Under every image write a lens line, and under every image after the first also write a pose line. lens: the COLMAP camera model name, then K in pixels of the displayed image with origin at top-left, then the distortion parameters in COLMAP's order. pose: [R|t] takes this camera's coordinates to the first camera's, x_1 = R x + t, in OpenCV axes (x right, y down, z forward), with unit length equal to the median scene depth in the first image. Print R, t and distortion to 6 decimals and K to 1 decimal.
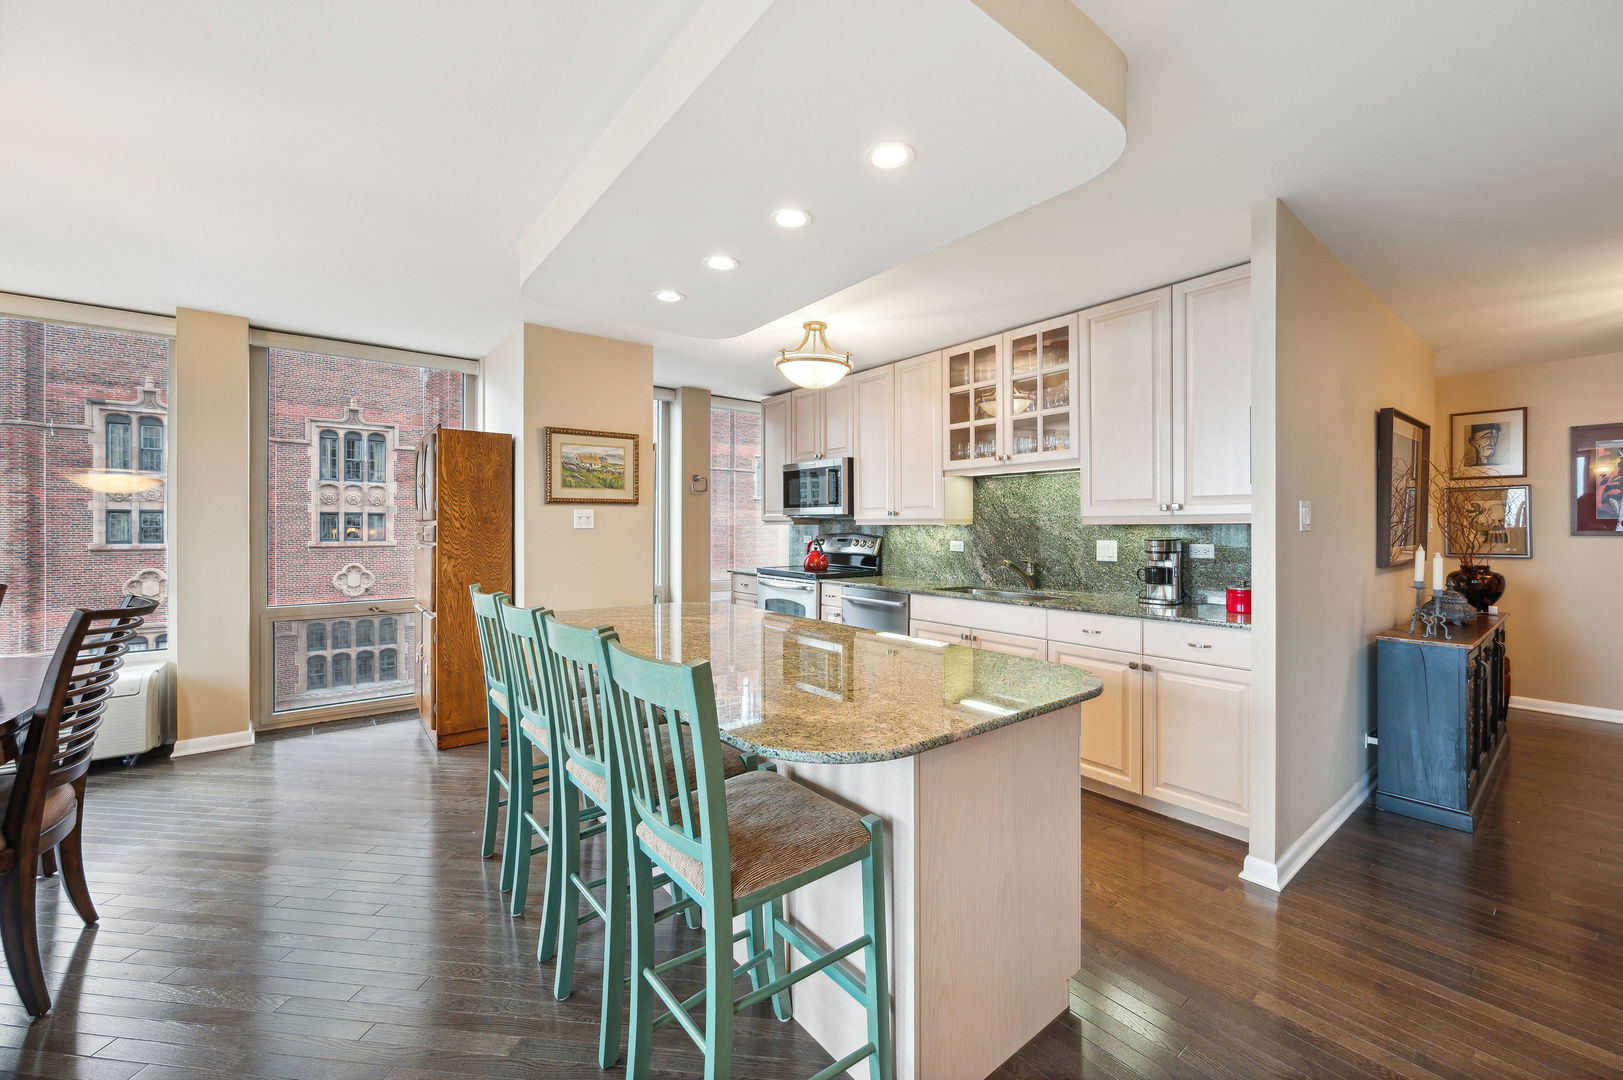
lens RADIAL K [[638.9, 0, 818.8], [0, 638.9, 523.3], [0, 0, 1]] dist [-0.000654, 0.000317]
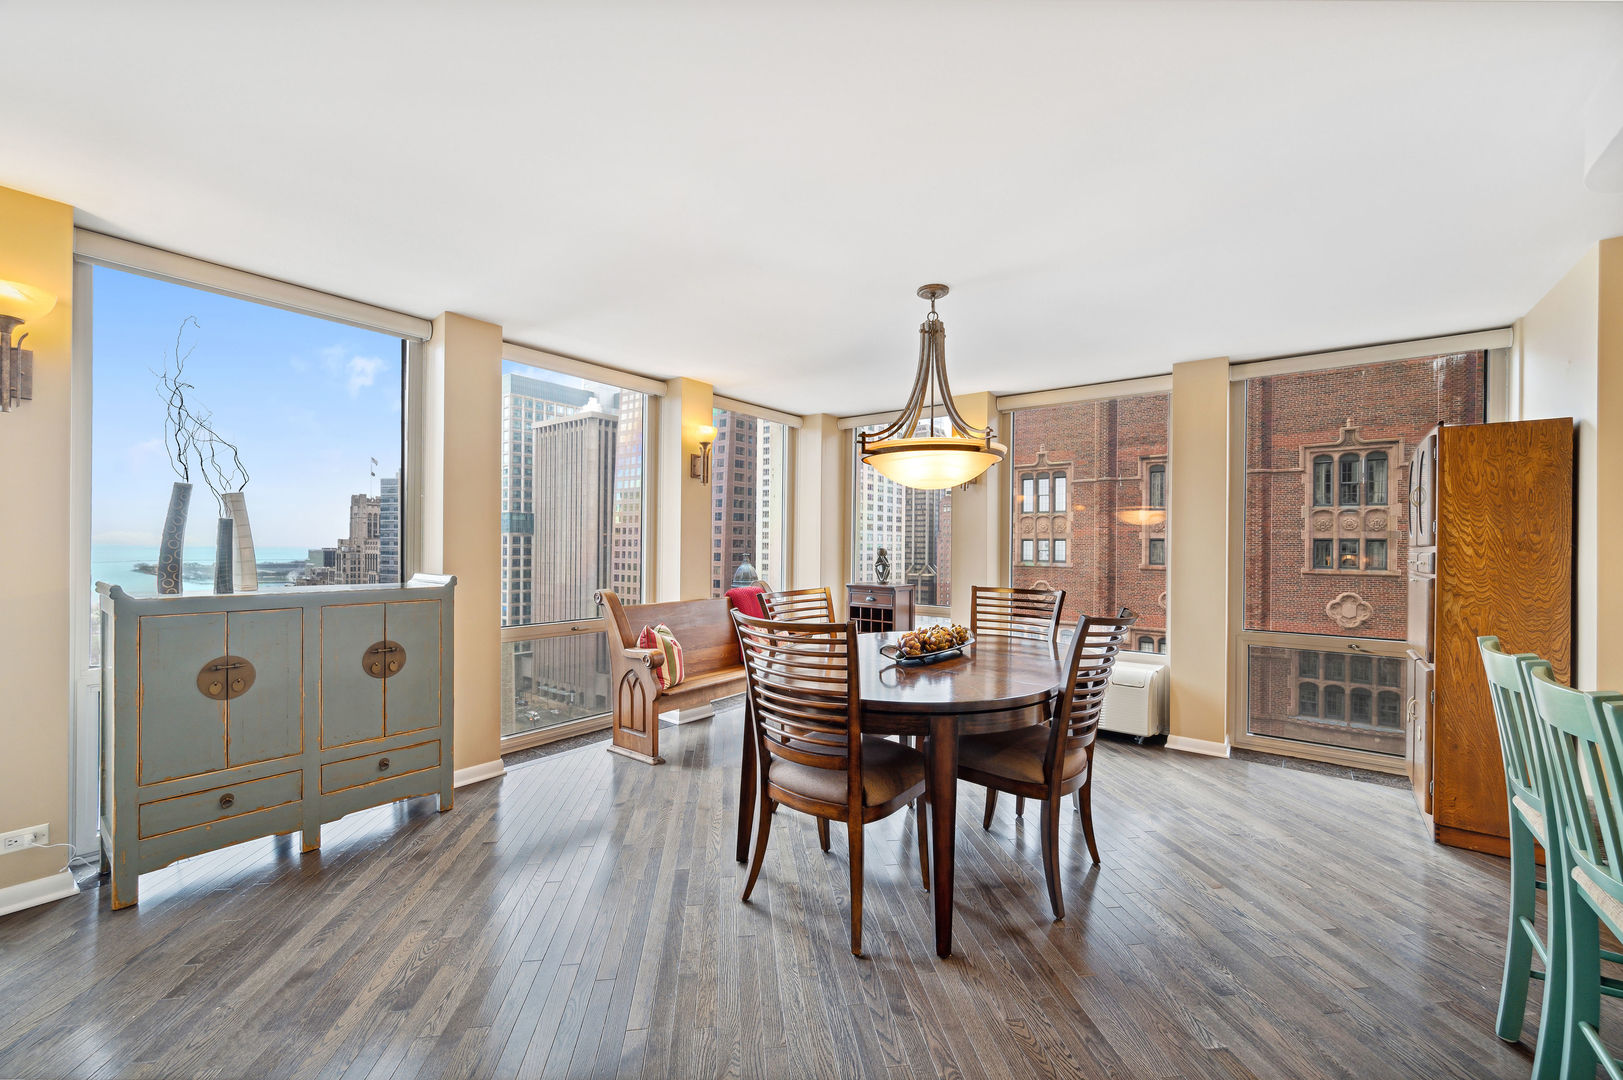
lens RADIAL K [[638.9, 0, 813.7], [0, 638.9, 549.4], [0, 0, 1]] dist [-0.000654, 0.000317]
pose [[0.238913, 0.004156, -0.971032, -0.023030], [-0.005296, 0.999982, 0.002977, 0.001517], [0.971026, 0.004431, 0.238931, 0.072932]]
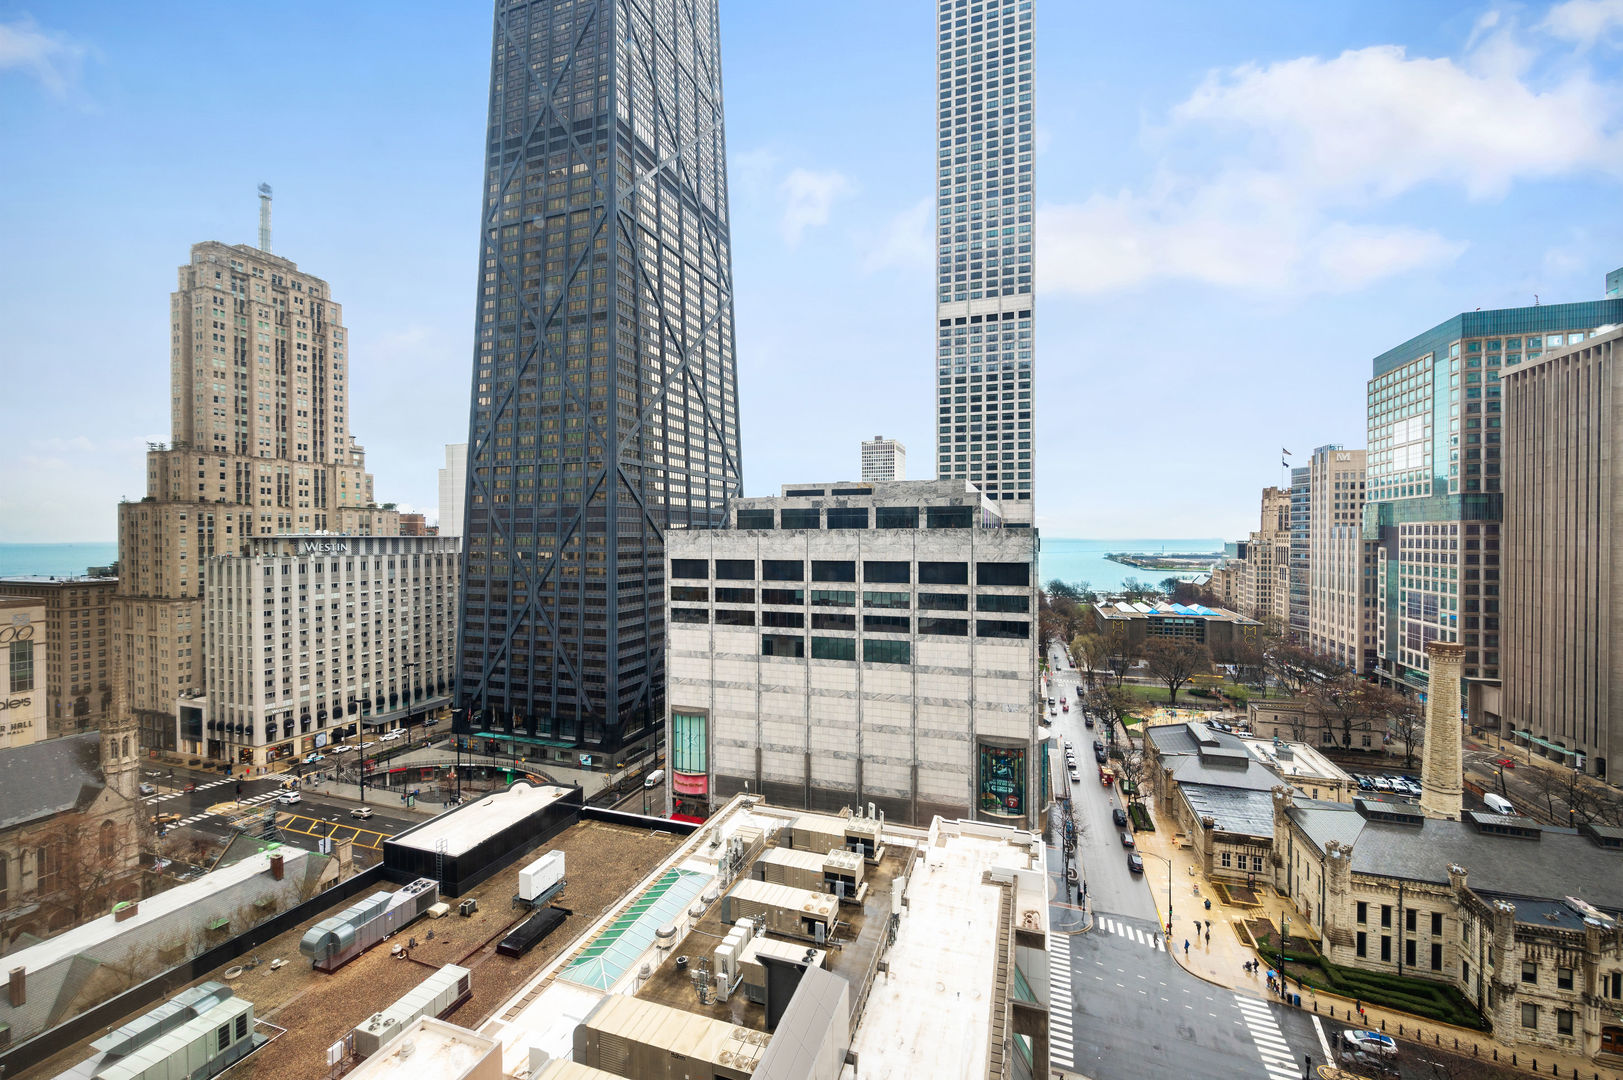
lens RADIAL K [[638.9, 0, 810.4], [0, 638.9, 543.2], [0, 0, 1]] dist [-0.000654, 0.000317]
pose [[-0.842117, 0.005920, -0.539262, -1.327838], [0.003159, 0.999977, 0.006044, -0.011338], [0.539285, 0.003387, -0.842116, 0.393415]]
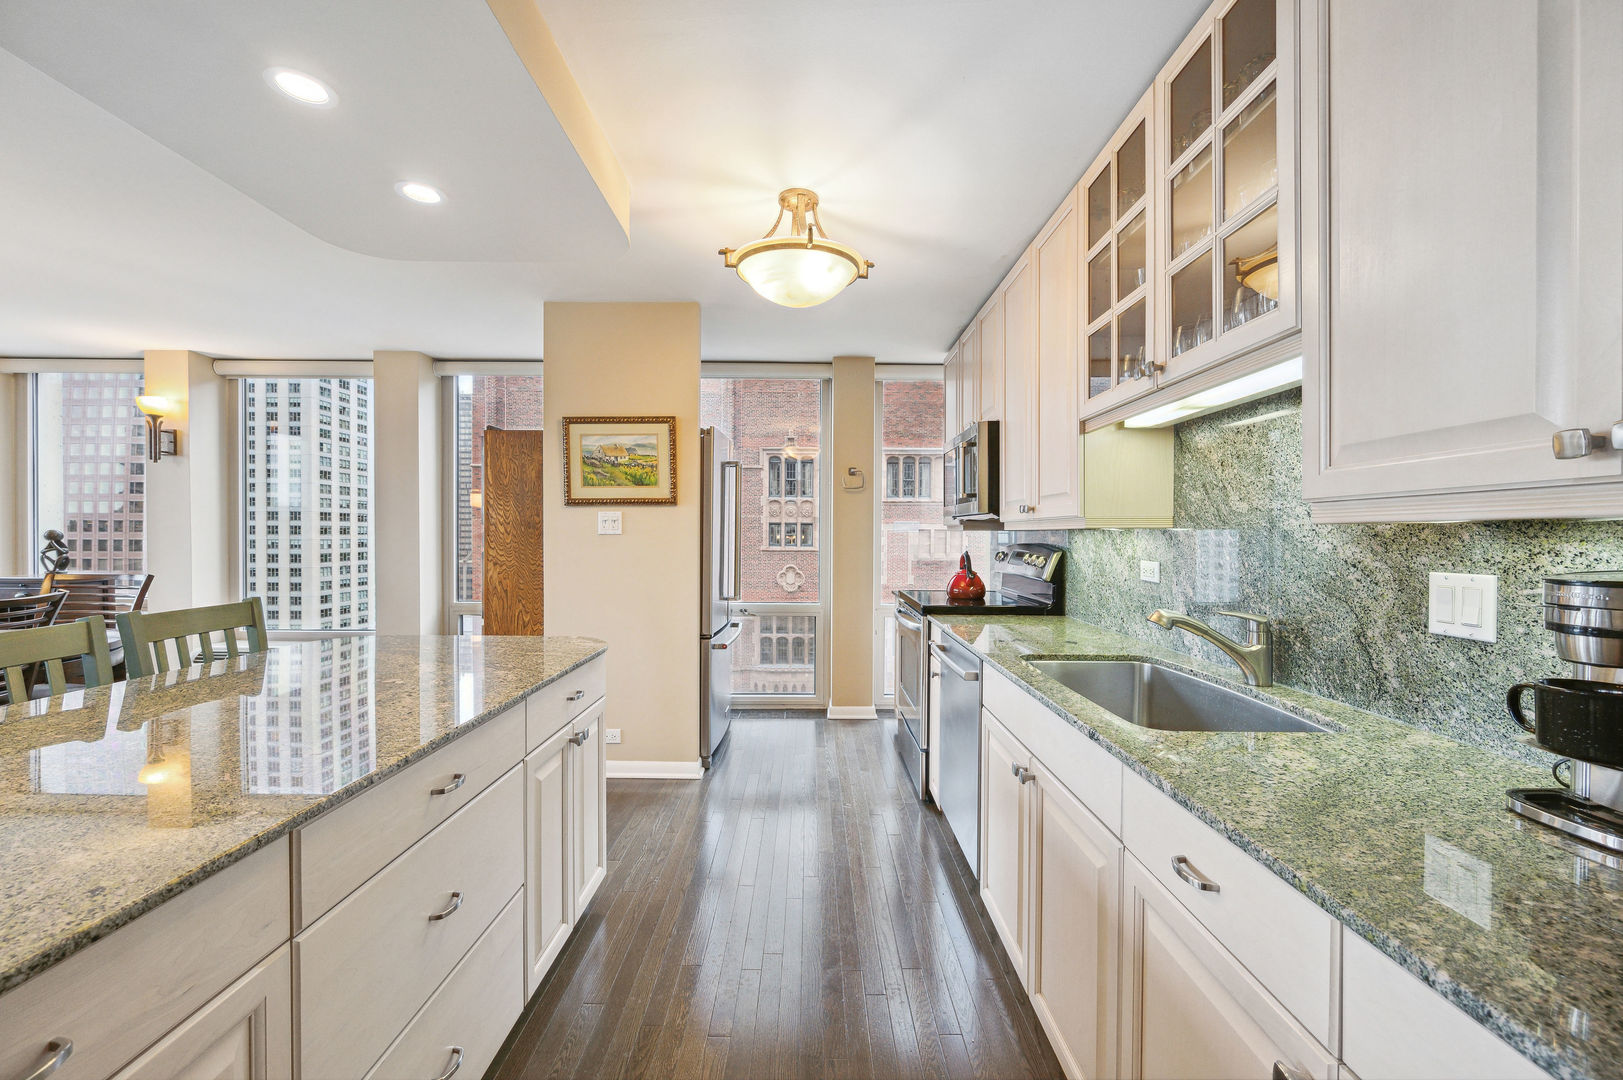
lens RADIAL K [[638.9, 0, 808.9], [0, 638.9, 542.3], [0, 0, 1]] dist [-0.000654, 0.000317]
pose [[0.785708, 0.009858, -0.618519, 0.360644], [0.000223, 0.999868, 0.016219, 0.005489], [0.618597, -0.012881, 0.785603, 0.500320]]
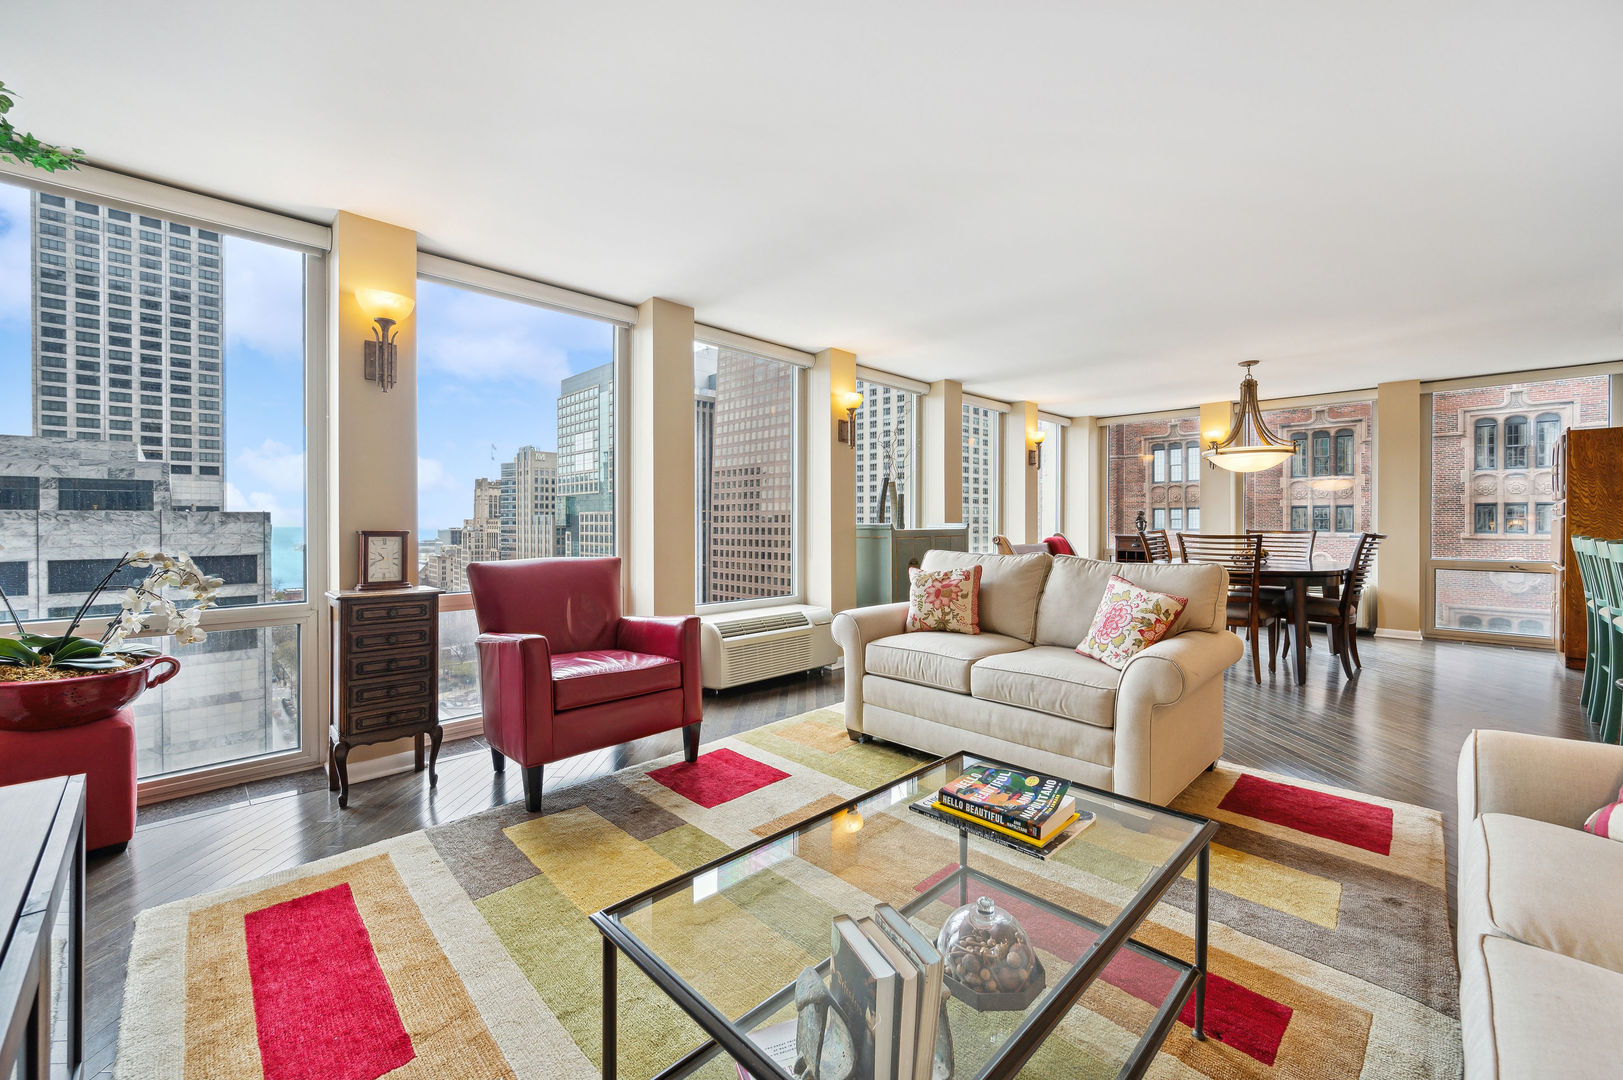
lens RADIAL K [[638.9, 0, 818.7], [0, 638.9, 530.2], [0, 0, 1]] dist [-0.000654, 0.000317]
pose [[0.107949, 0.011439, -0.994091, 0.506804], [0.006865, 0.999901, 0.012252, 0.031262], [0.994133, -0.008147, 0.107859, -0.630404]]
